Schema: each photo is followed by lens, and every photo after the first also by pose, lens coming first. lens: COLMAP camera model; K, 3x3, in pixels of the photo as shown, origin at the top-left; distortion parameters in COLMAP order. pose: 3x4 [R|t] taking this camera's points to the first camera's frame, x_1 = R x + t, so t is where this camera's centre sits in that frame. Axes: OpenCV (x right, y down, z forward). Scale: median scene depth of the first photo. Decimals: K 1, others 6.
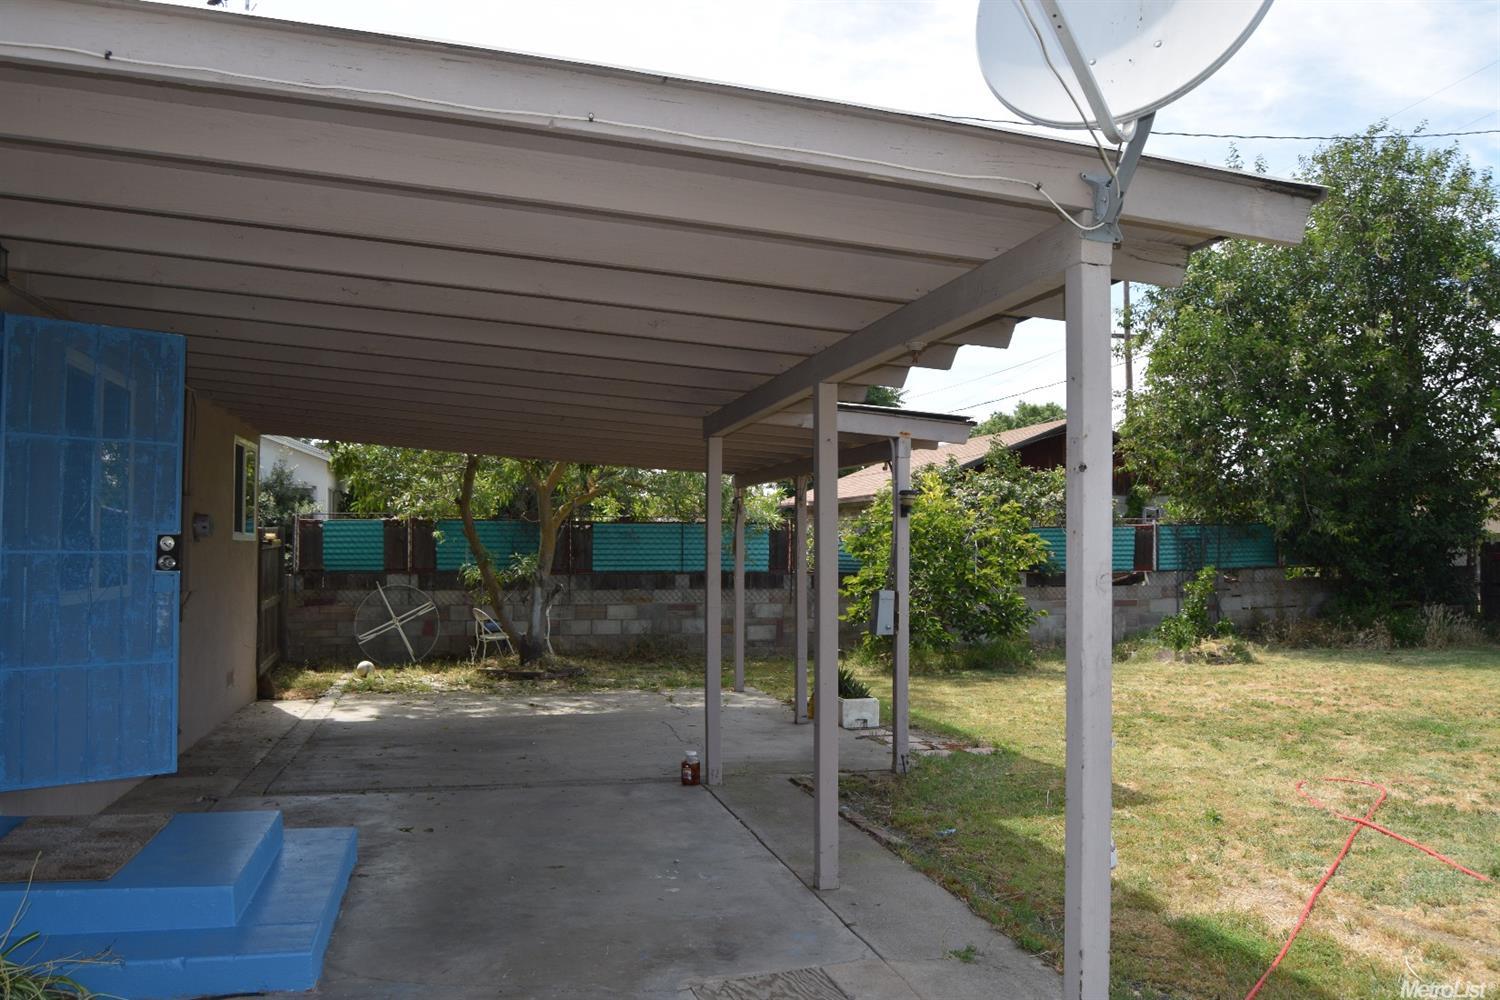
lens RADIAL K [[1181.0, 0, 744.0], [0, 1181.0, 505.5], [0, 0, 1]] dist [-0.097026, 0.038653]
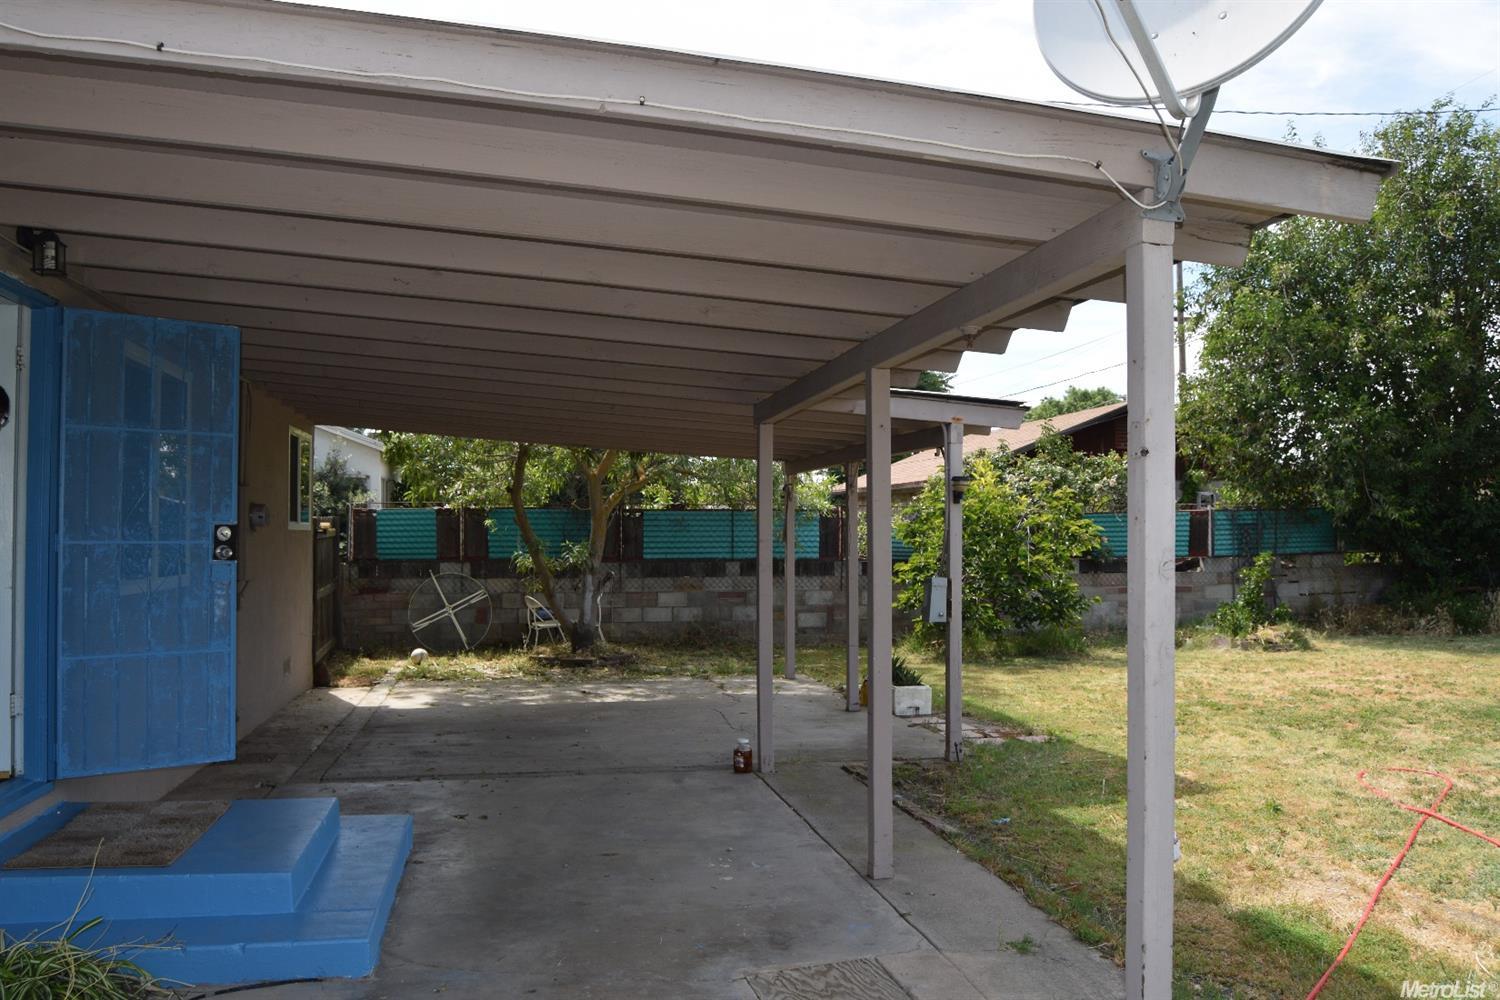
lens RADIAL K [[1179.8, 0, 744.1], [0, 1179.8, 506.3], [0, 0, 1]] dist [-0.097439, 0.039663]
pose [[0.999128, -0.004670, -0.041494, -0.001165], [0.005153, 0.999920, 0.011544, -0.000094], [0.041437, -0.011748, 0.999072, 0.003035]]
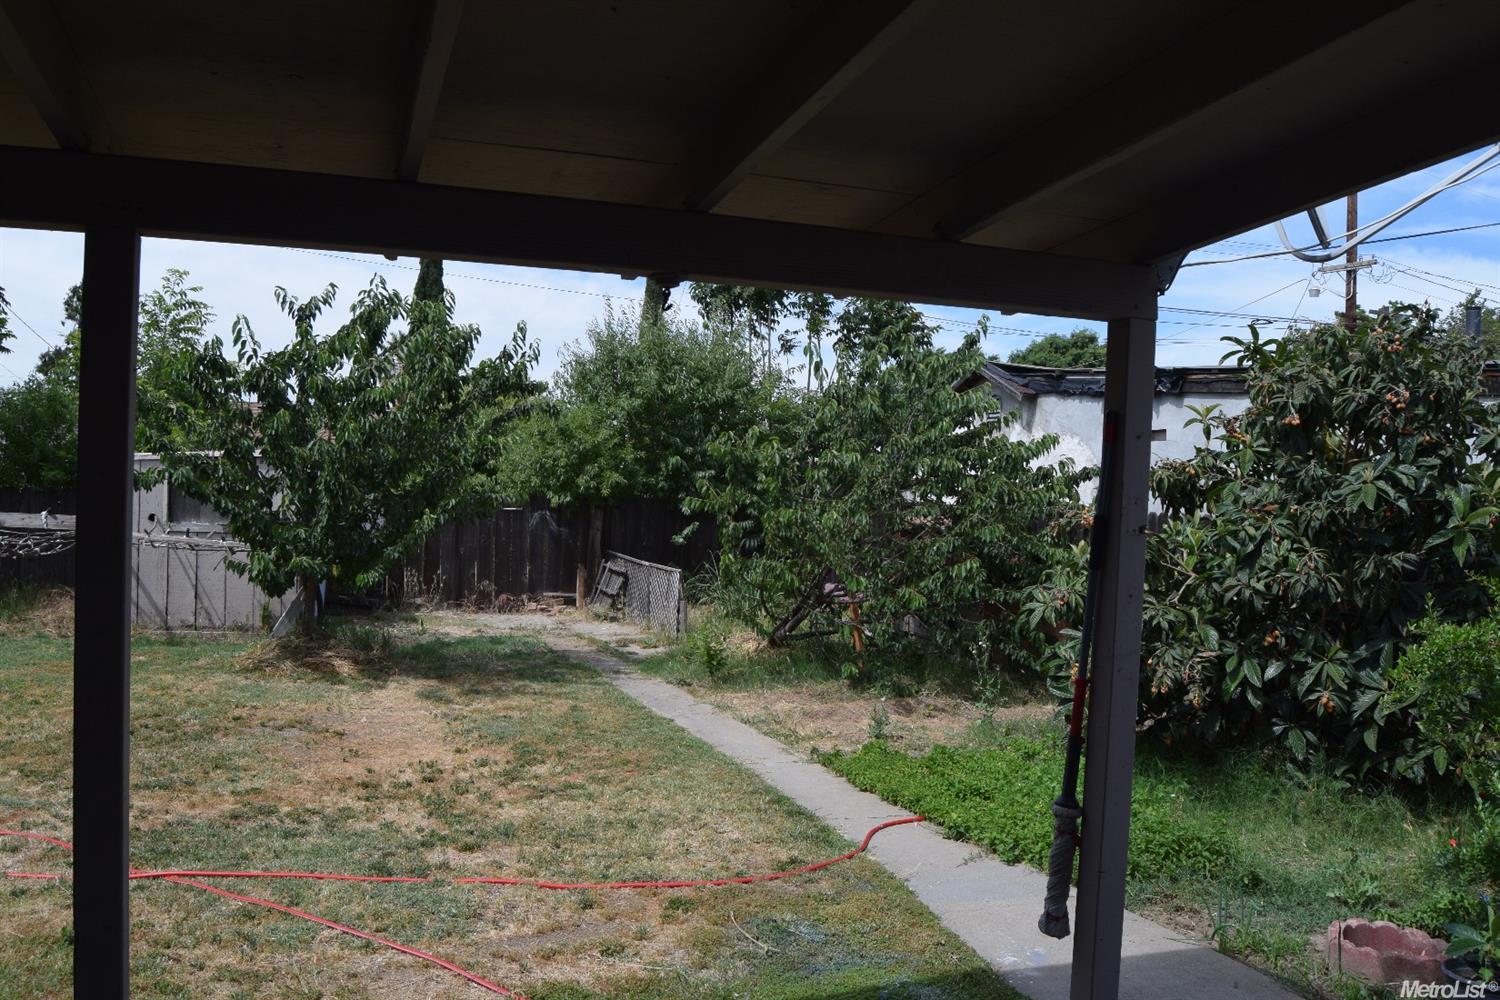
lens RADIAL K [[1179.8, 0, 744.1], [0, 1179.8, 506.3], [0, 0, 1]] dist [-0.097439, 0.039663]
pose [[-0.110218, -0.018762, 0.993730, -0.158868], [-0.060801, 0.998077, 0.012100, -0.010859], [-0.992046, -0.059086, -0.111146, 0.353234]]
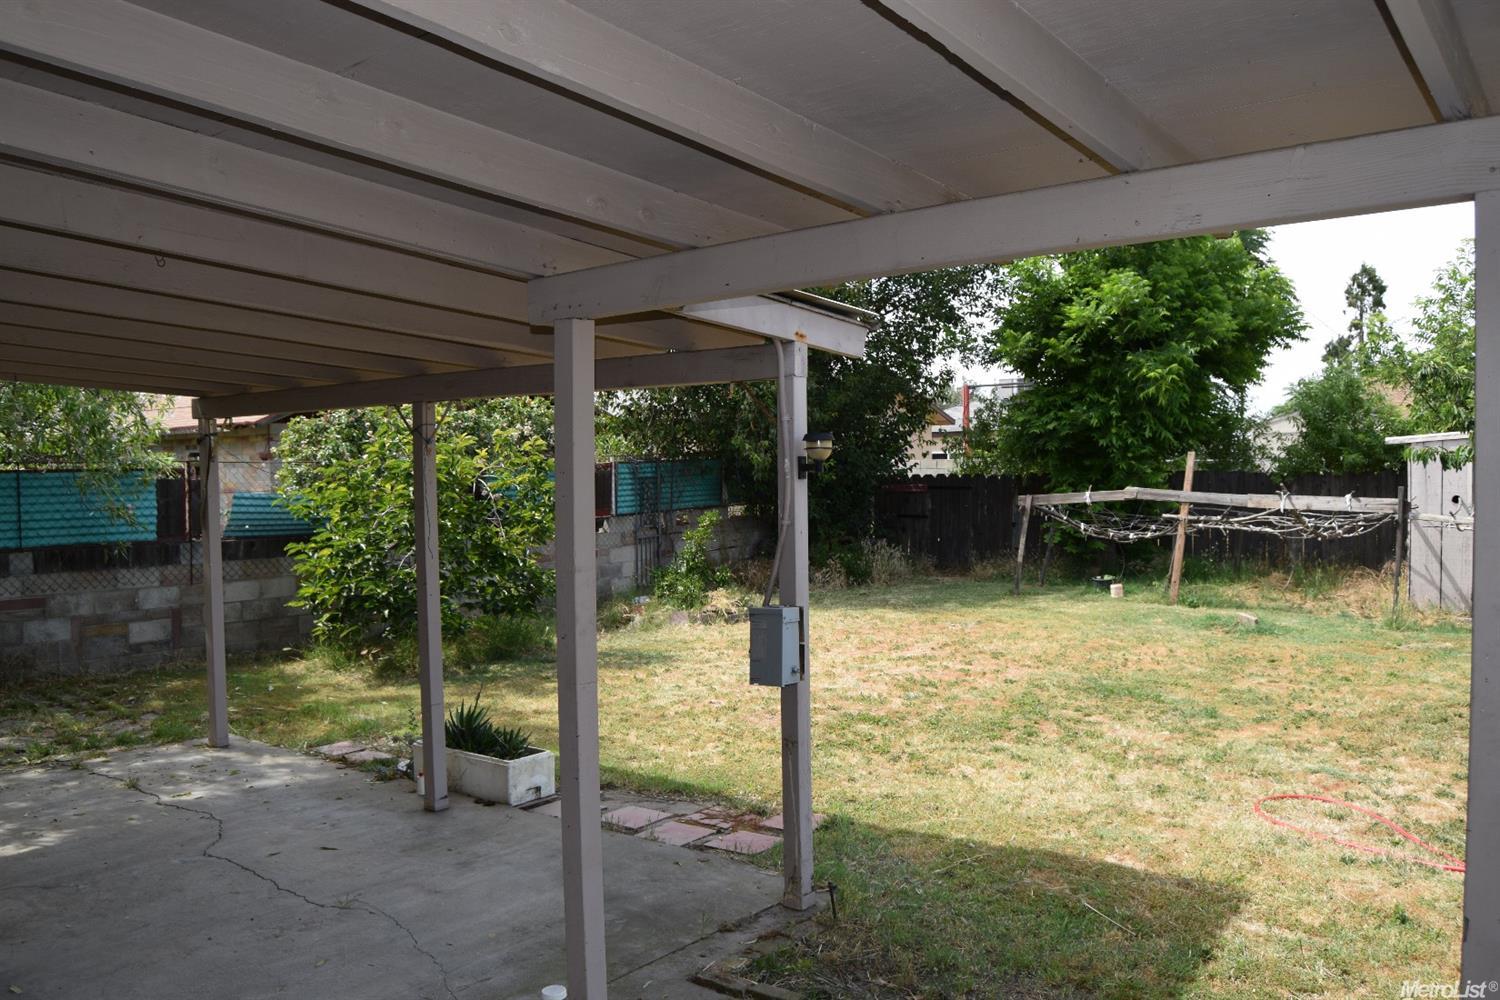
lens RADIAL K [[1179.8, 0, 744.1], [0, 1179.8, 506.3], [0, 0, 1]] dist [-0.097439, 0.039663]
pose [[0.787603, -0.035266, 0.615173, -0.163770], [-0.004282, 0.998024, 0.062696, -0.009218], [-0.616169, -0.052013, 0.785895, 0.368521]]
